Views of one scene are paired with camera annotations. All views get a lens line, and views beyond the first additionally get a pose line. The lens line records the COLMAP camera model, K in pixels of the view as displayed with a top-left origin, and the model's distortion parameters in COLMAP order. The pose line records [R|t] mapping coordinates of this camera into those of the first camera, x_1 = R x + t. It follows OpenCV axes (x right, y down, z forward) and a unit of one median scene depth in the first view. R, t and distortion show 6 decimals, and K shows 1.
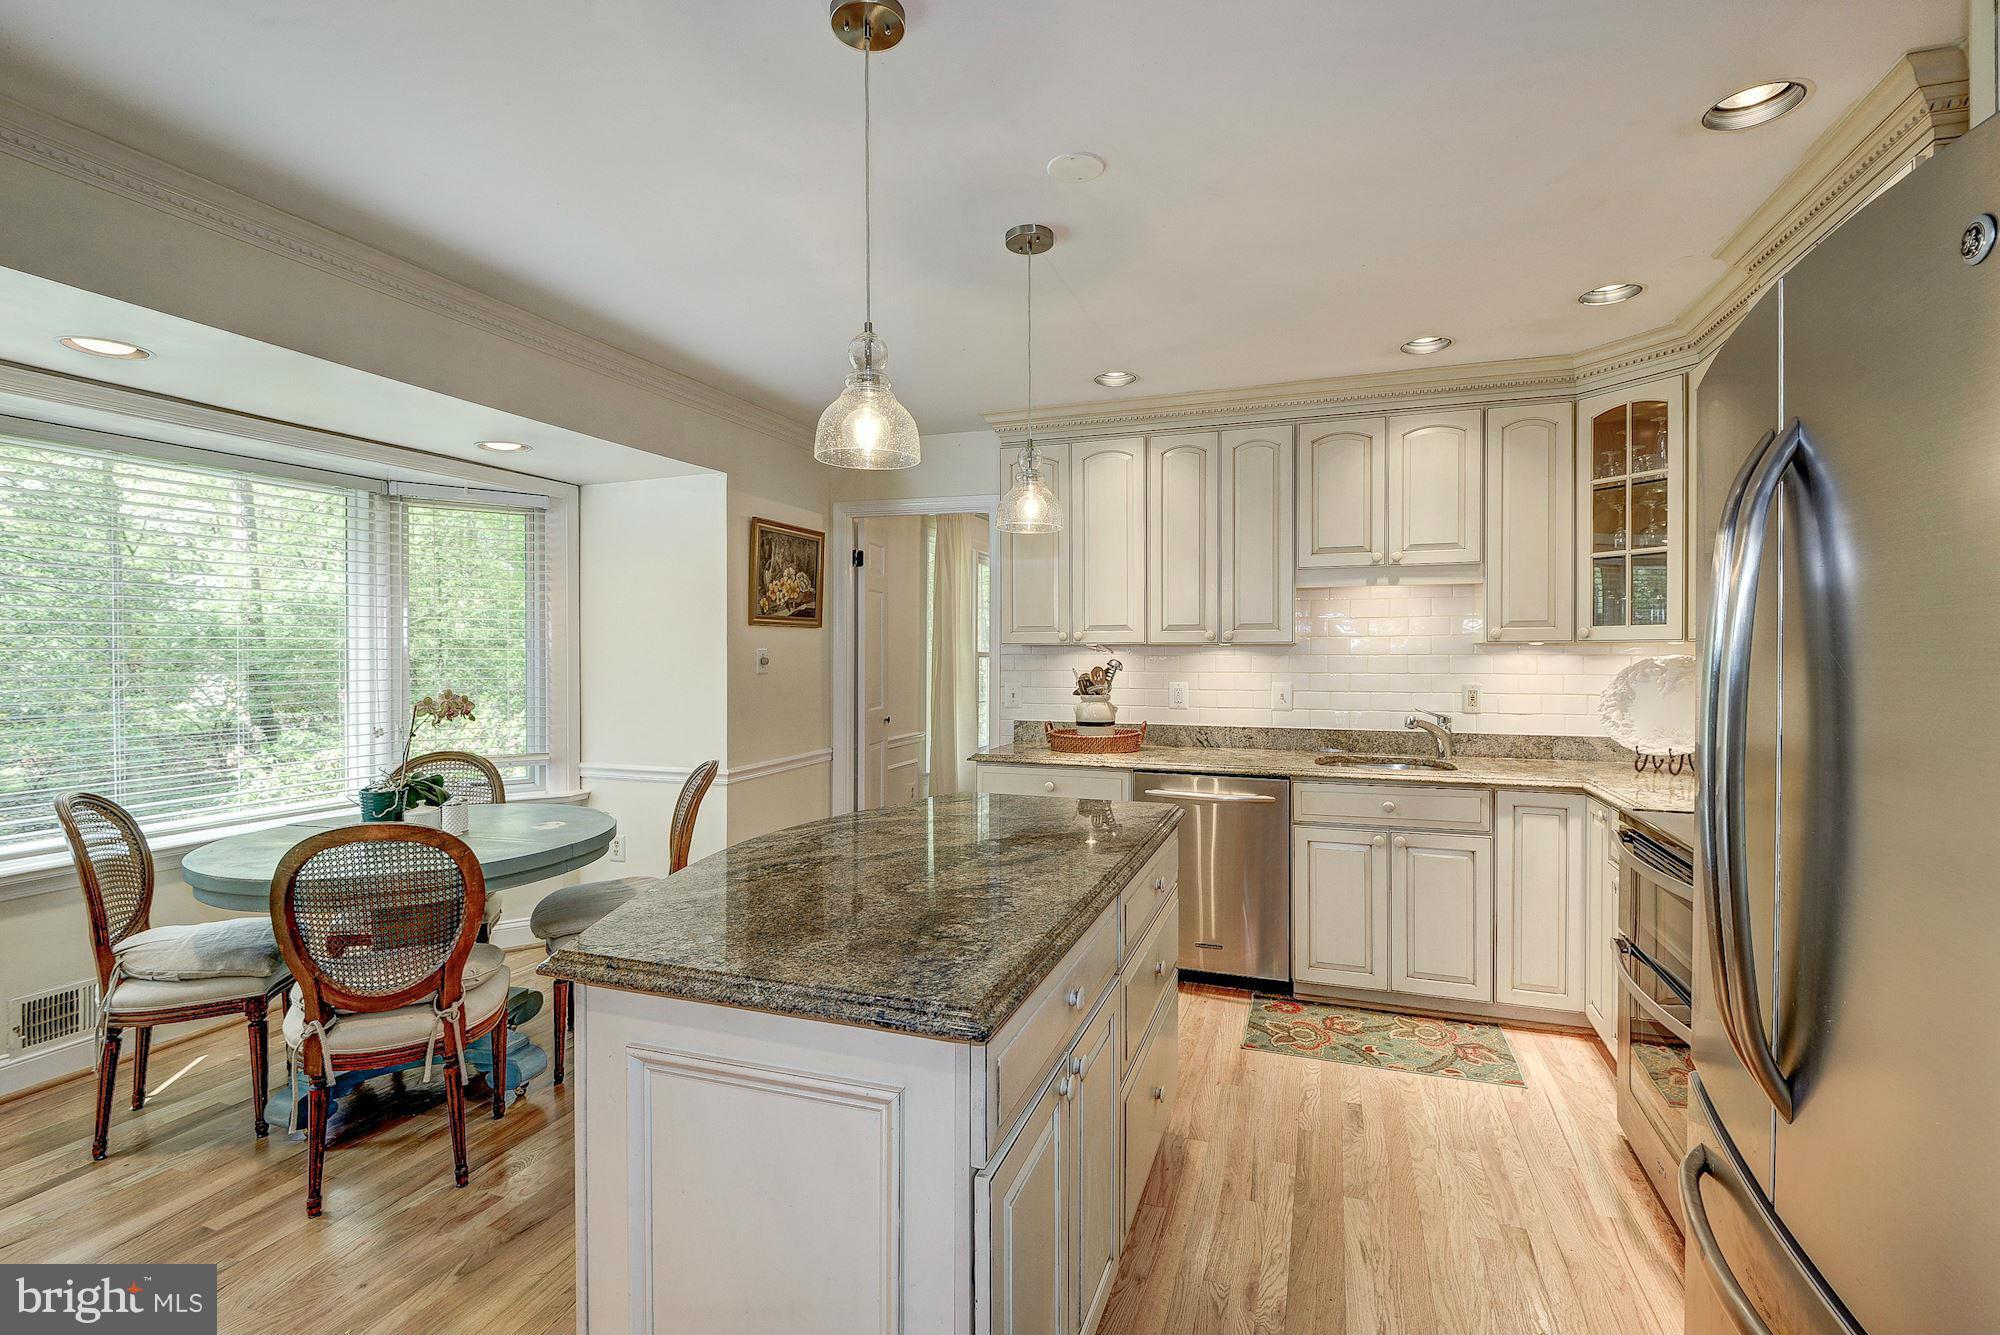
lens RADIAL K [[922.6, 0, 1000.4], [0, 922.6, 662.1], [0, 0, 1]] dist [0.012670, -0.000621]
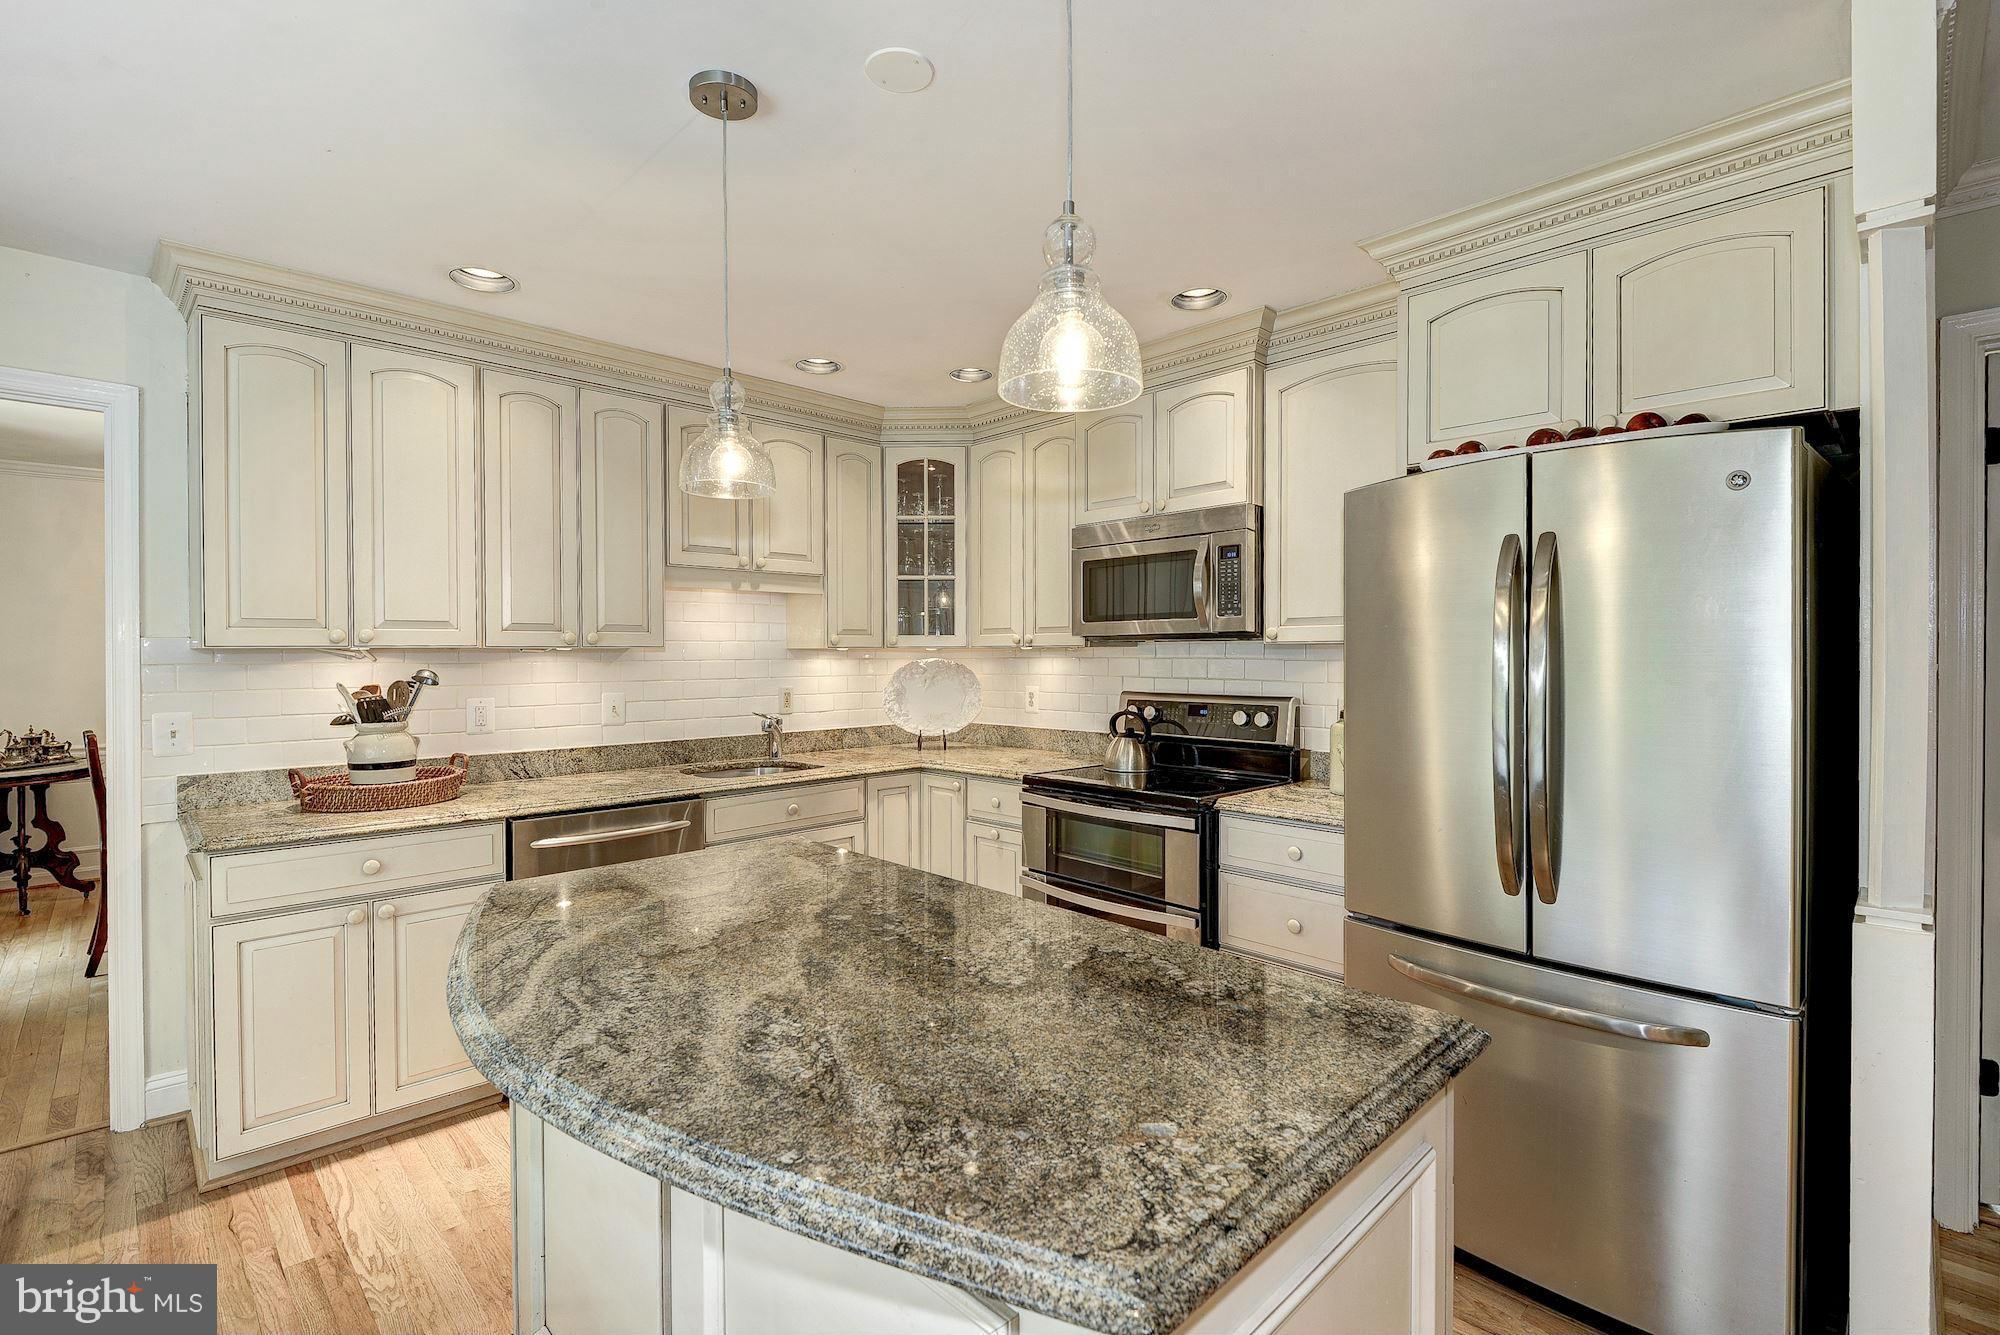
lens RADIAL K [[922.6, 0, 999.2], [0, 922.6, 662.8], [0, 0, 1]] dist [0.012670, -0.000621]
pose [[0.415997, -0.010684, 0.909303, -0.363986], [0.014550, 0.999881, 0.005092, -0.005905], [-0.909250, 0.011112, 0.416103, 0.331135]]
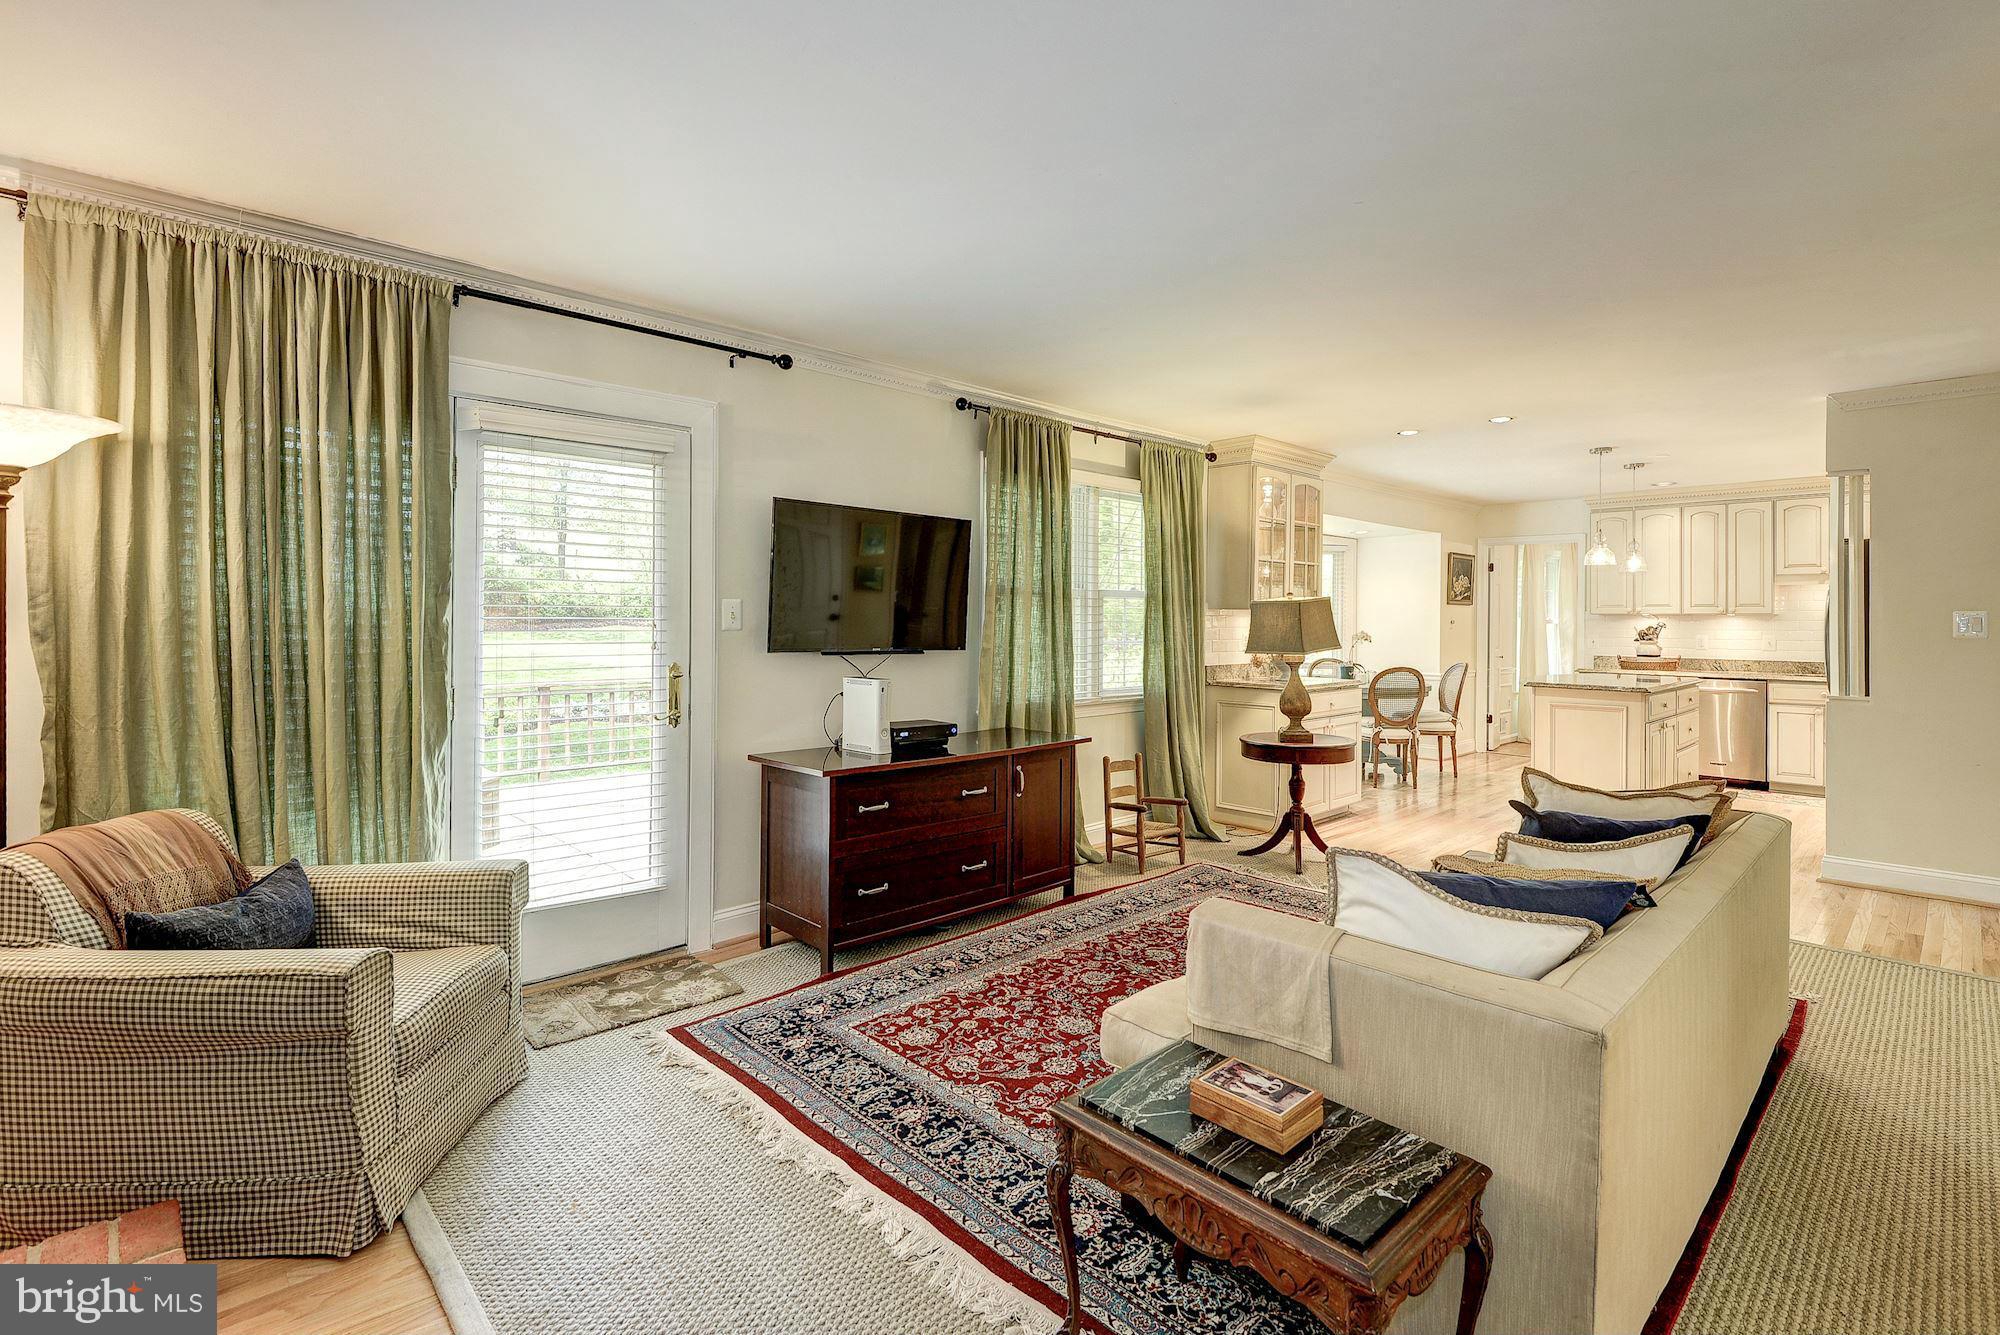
lens RADIAL K [[922.6, 0, 1071.5], [0, 922.6, 623.1], [0, 0, 1]] dist [0.012670, -0.000621]
pose [[0.918837, 0.002024, -0.394631, -0.260622], [-0.003591, 0.999988, -0.003234, 0.010010], [0.394620, 0.004389, 0.918834, -1.351668]]
